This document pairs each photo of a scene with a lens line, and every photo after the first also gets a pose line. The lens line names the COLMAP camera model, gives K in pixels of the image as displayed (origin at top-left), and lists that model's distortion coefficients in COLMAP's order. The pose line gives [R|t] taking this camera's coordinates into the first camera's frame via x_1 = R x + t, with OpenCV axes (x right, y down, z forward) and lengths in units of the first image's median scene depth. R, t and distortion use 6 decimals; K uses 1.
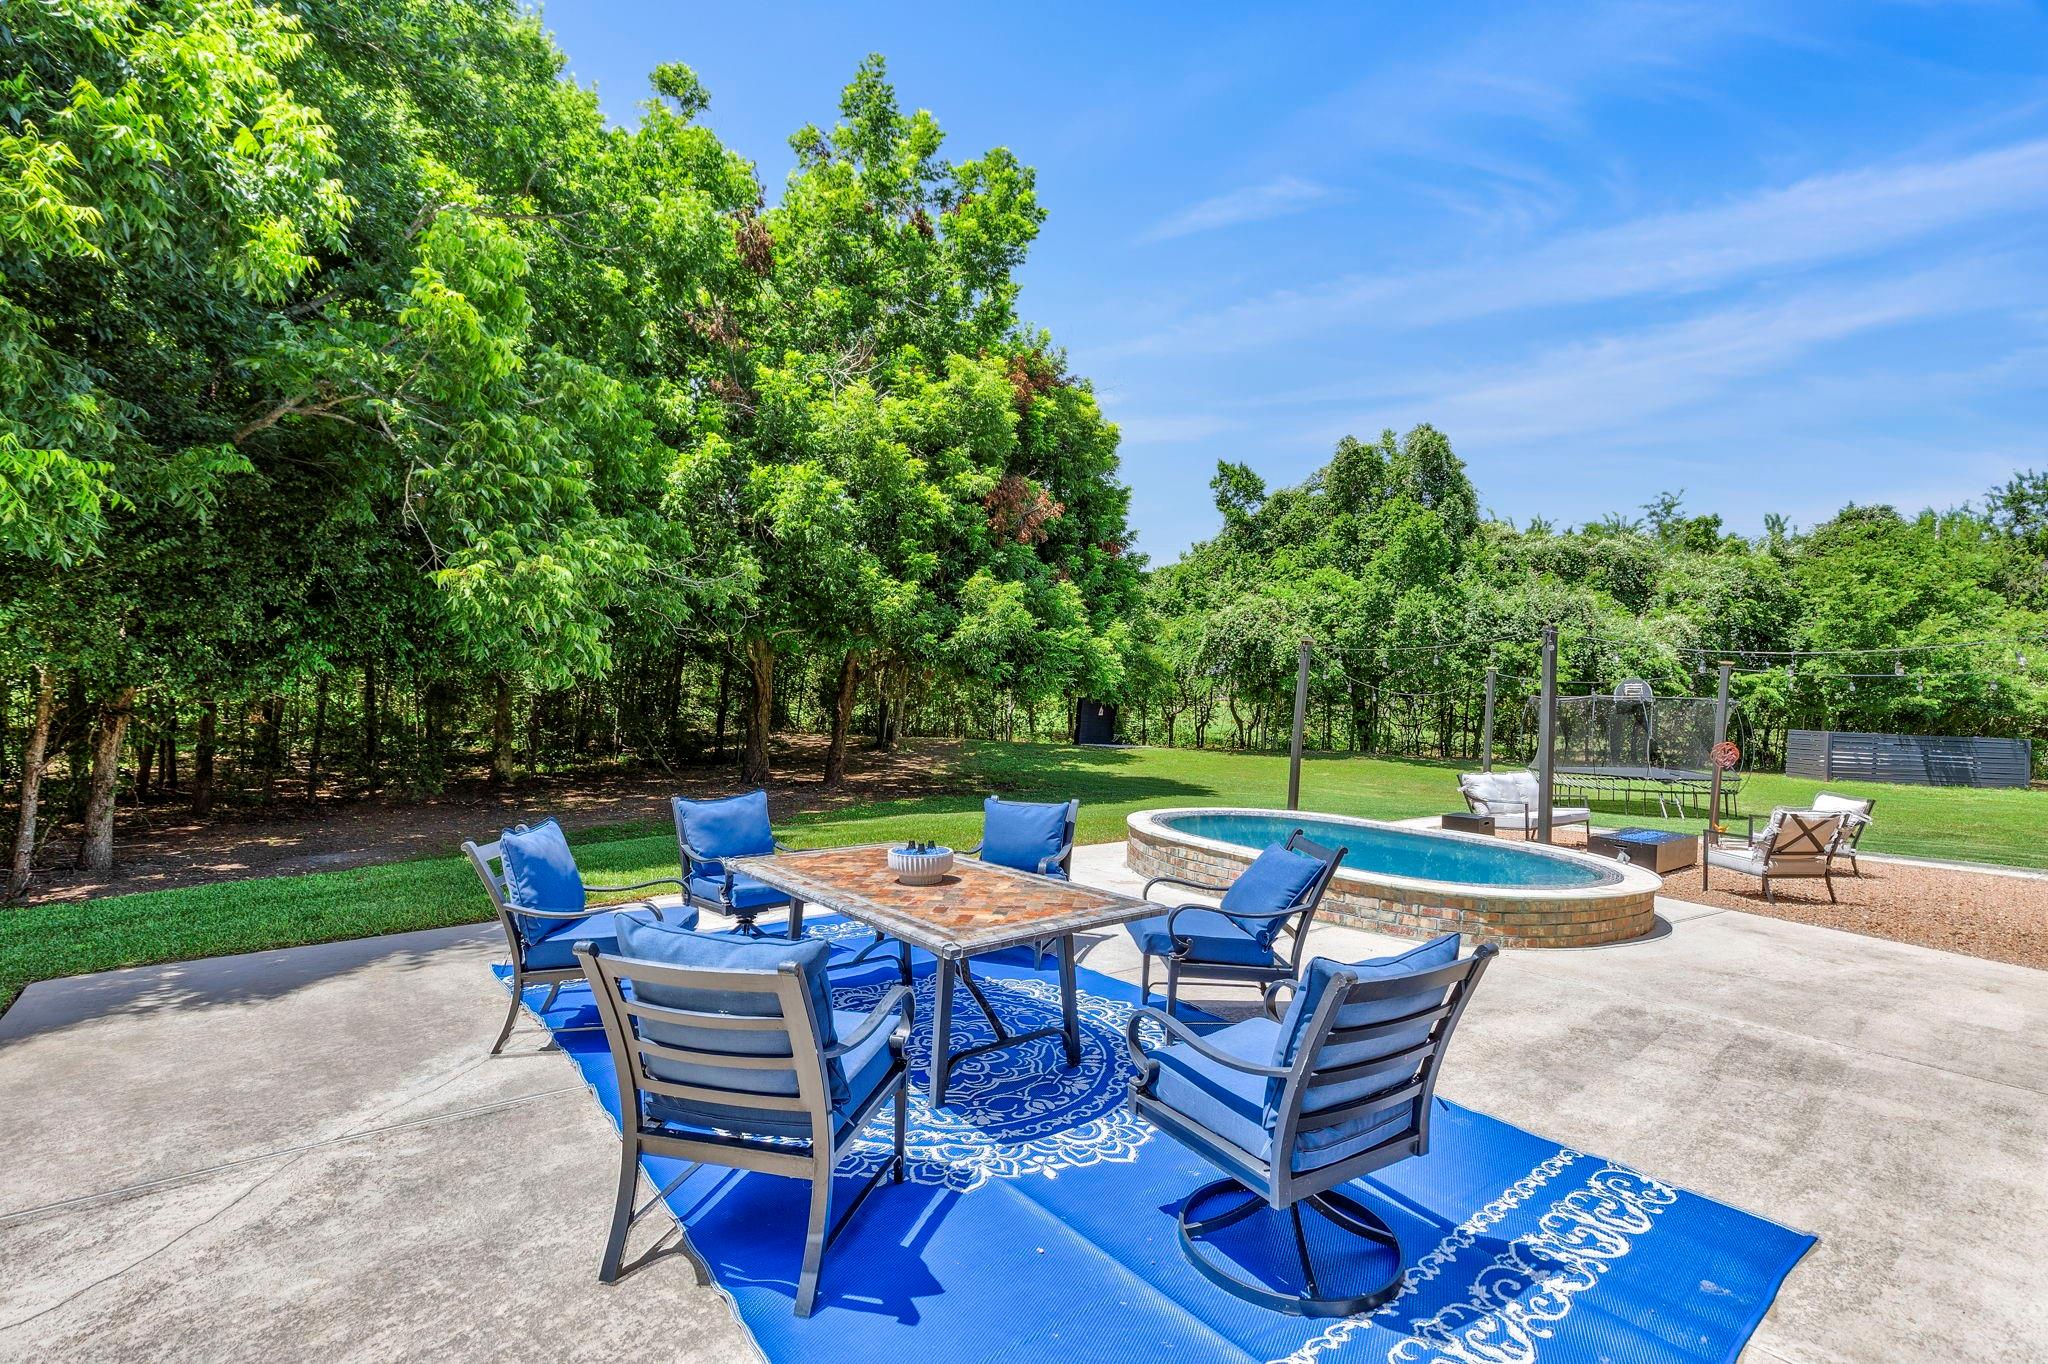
lens RADIAL K [[904.0, 0, 1023.3], [0, 904.0, 697.0], [0, 0, 1]] dist [0.000460, -0.003338]
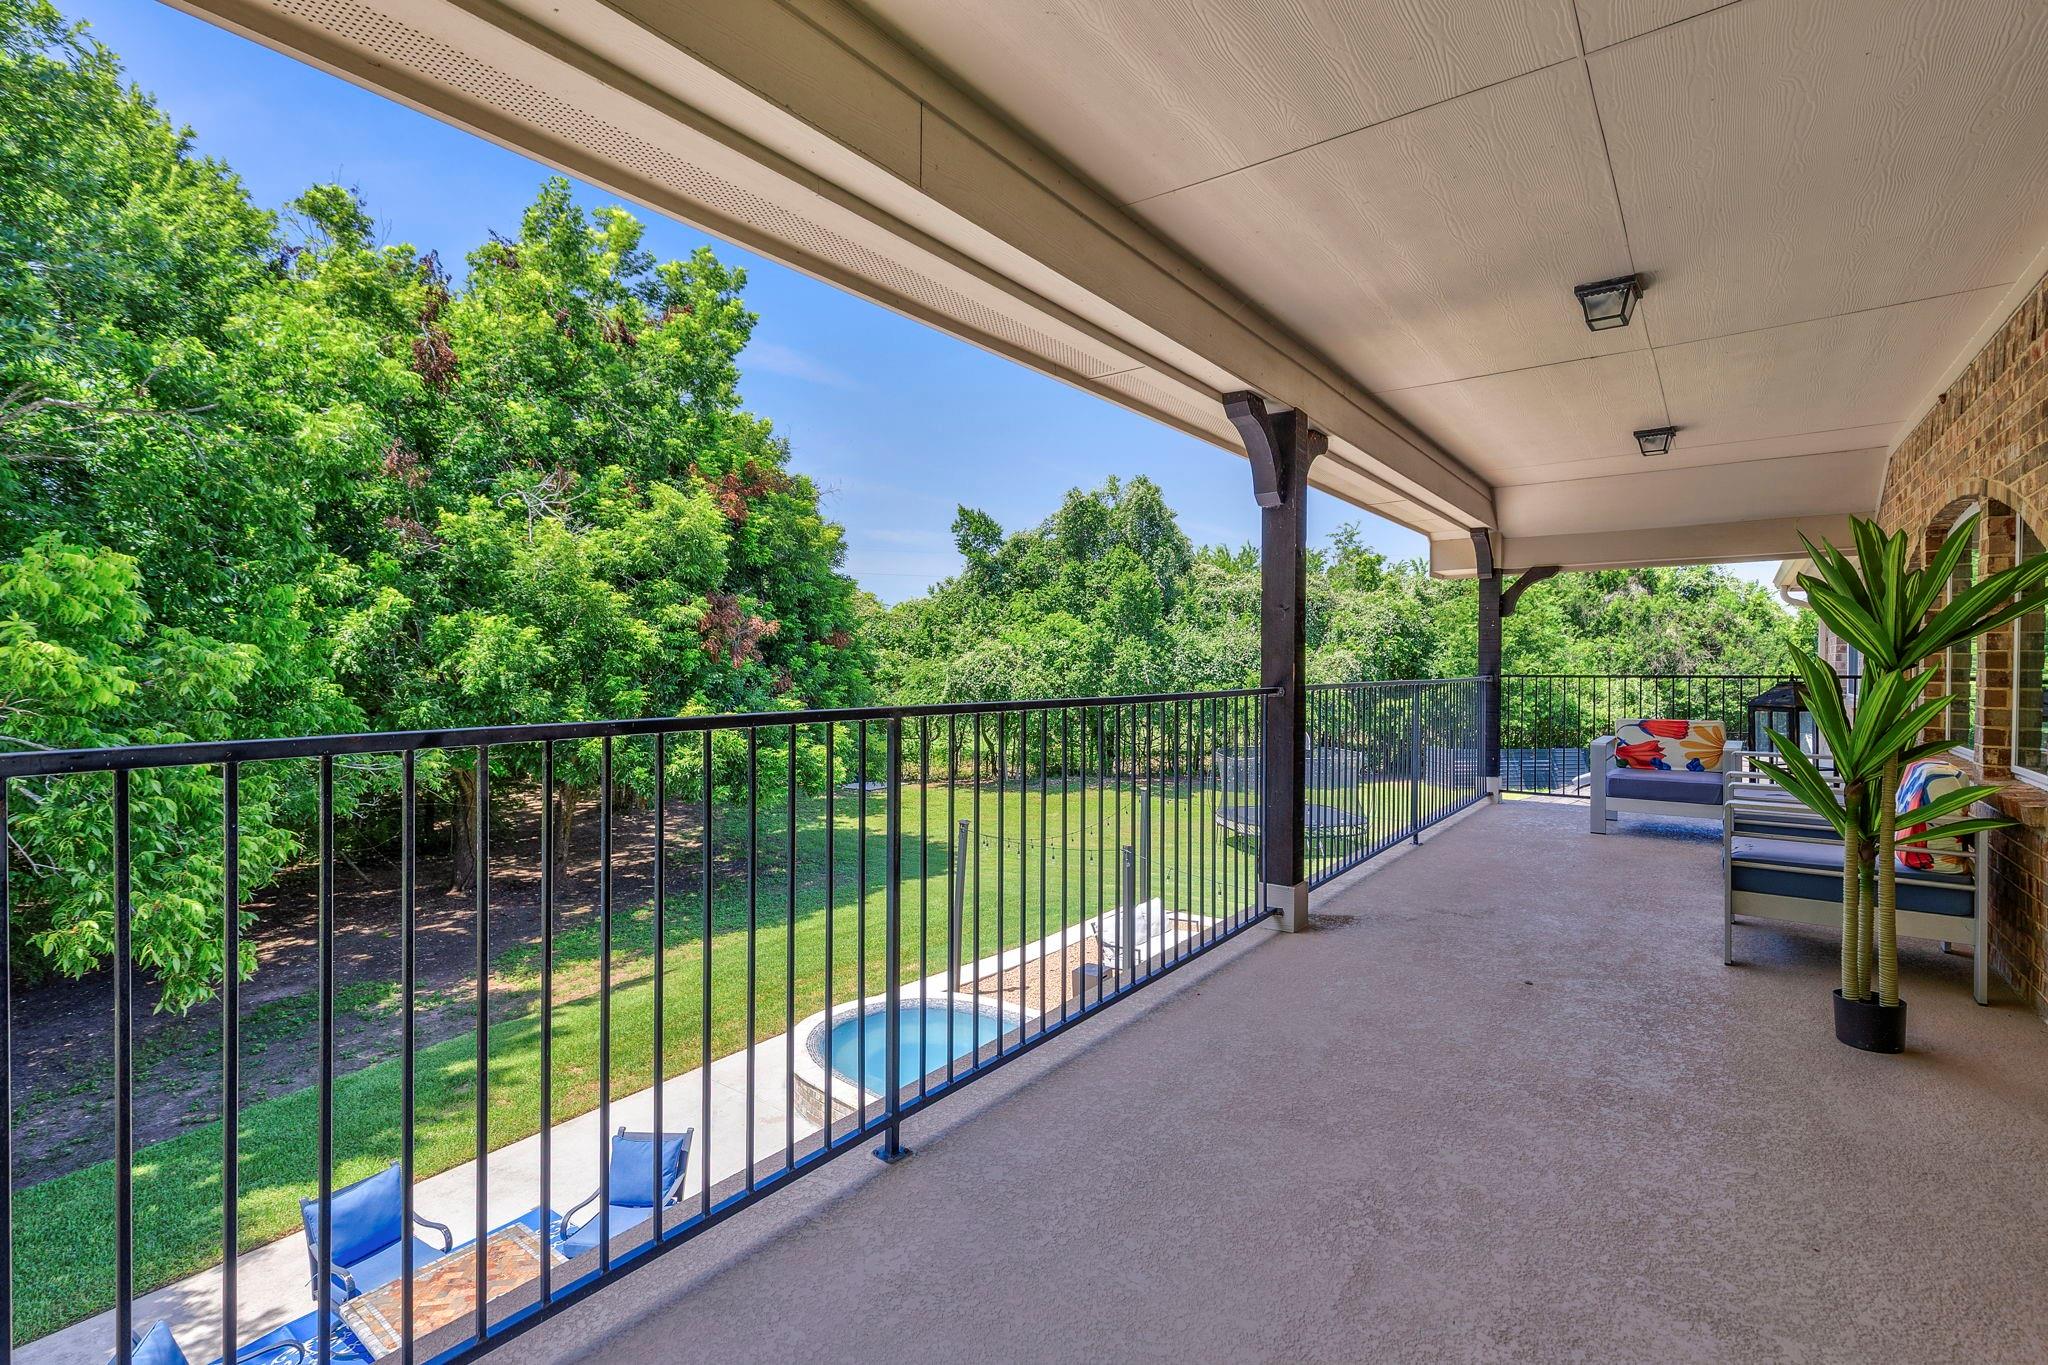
lens RADIAL K [[904.0, 0, 1021.9], [0, 904.0, 690.5], [0, 0, 1]] dist [0.000460, -0.003338]
pose [[0.971030, -0.036238, 0.236194, 0.037054], [0.032120, 0.999258, 0.021262, -0.079753], [-0.236789, -0.013059, 0.971473, -0.046049]]
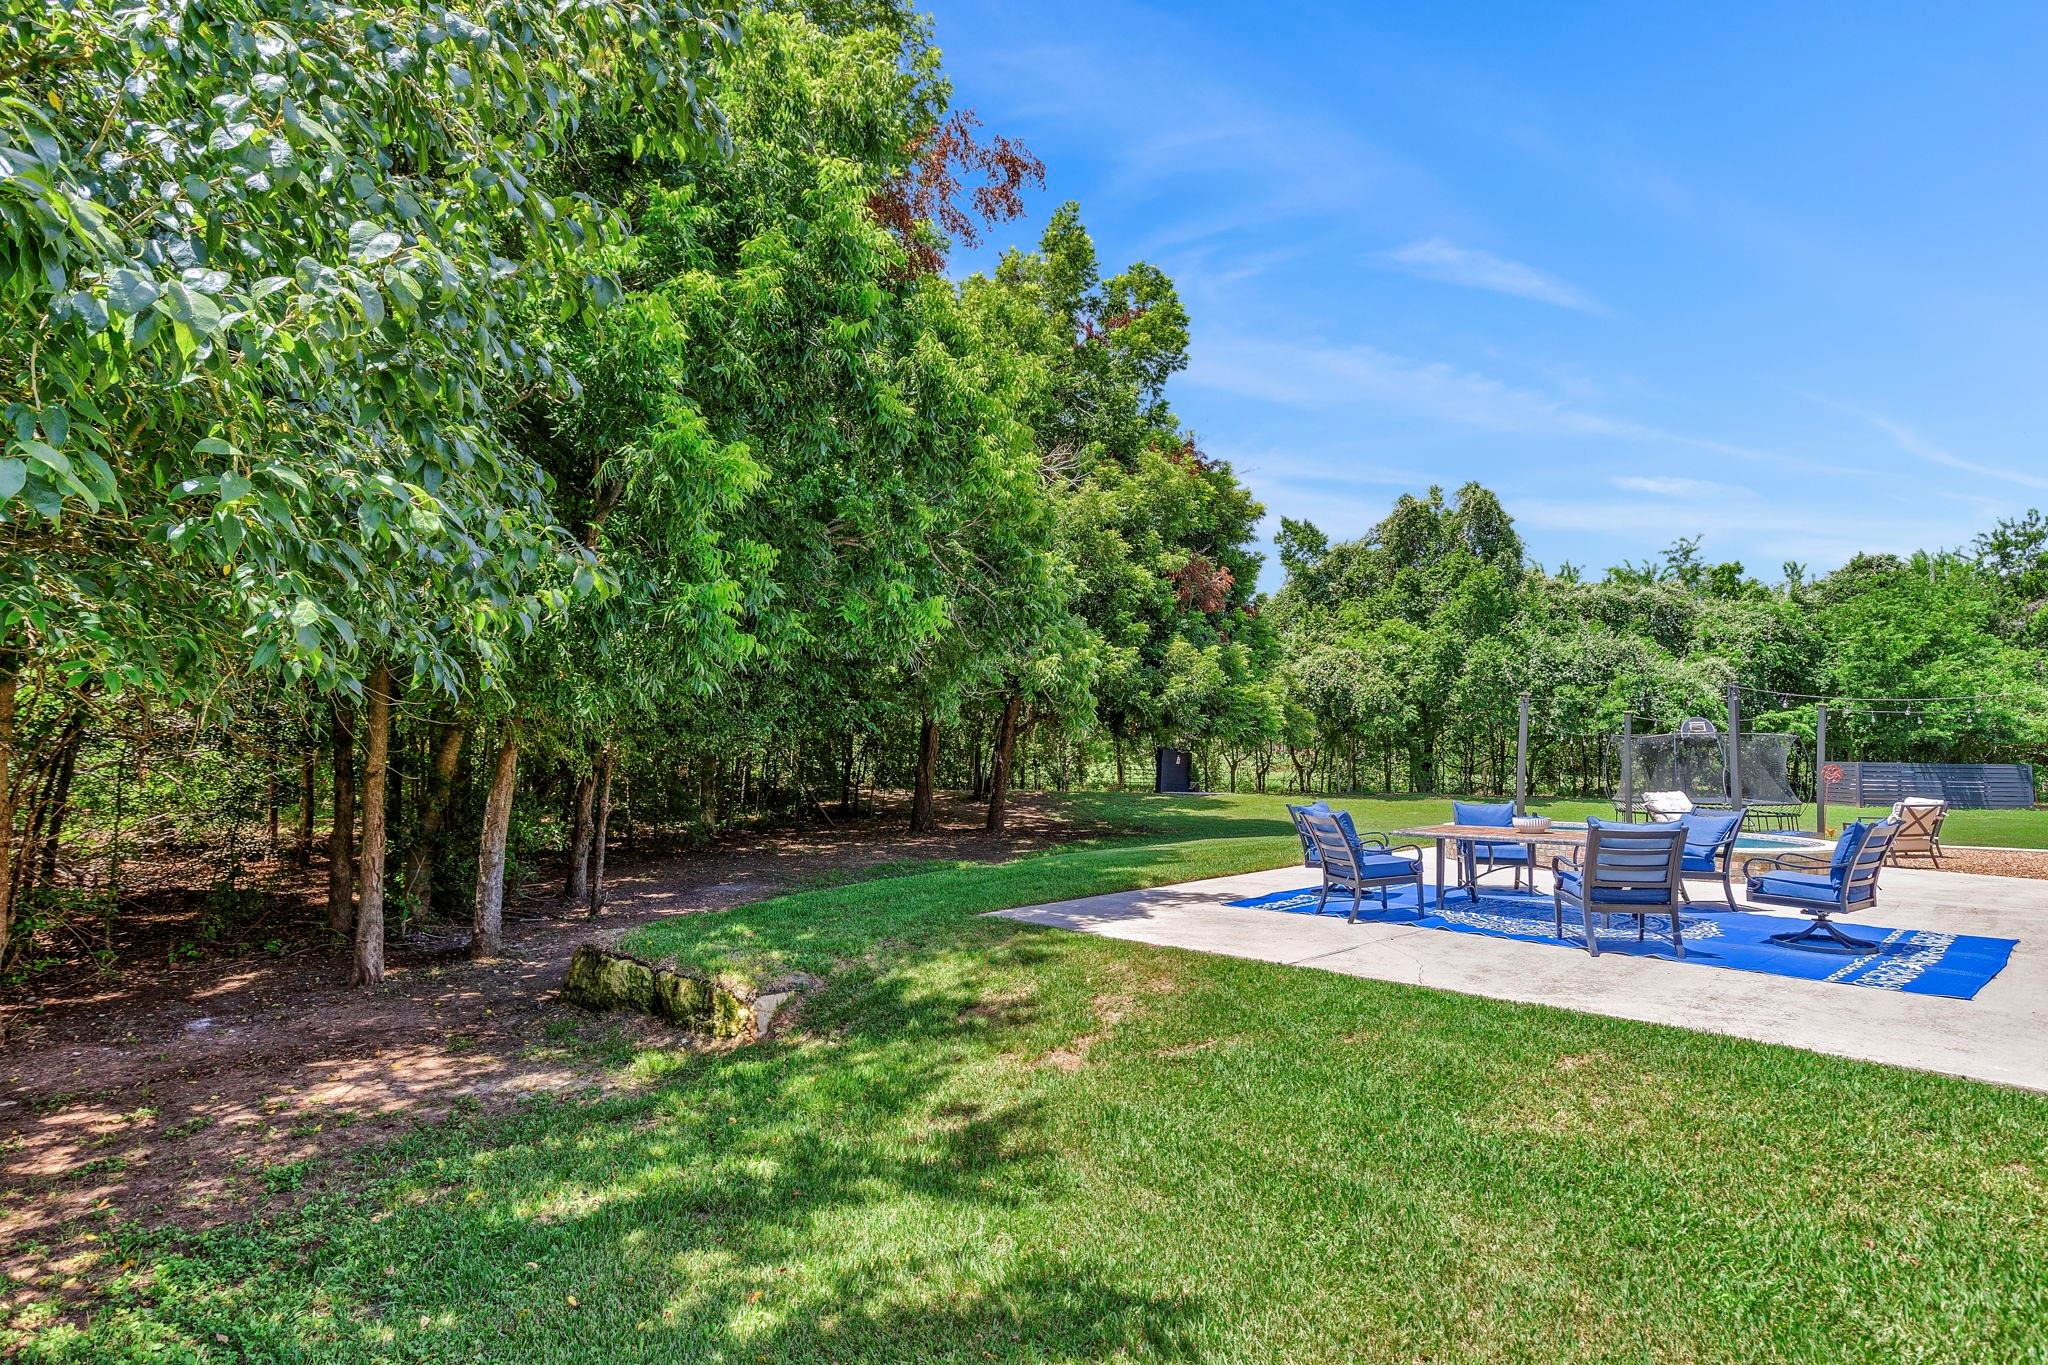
lens RADIAL K [[970.0, 0, 1033.7], [0, 970.0, 702.4], [0, 0, 1]] dist [-0.020639, 0.002348]
pose [[0.998996, -0.019304, 0.040432, -0.142764], [0.021244, 0.998616, -0.048103, 0.000293], [-0.039448, 0.048914, 0.998024, -0.115031]]
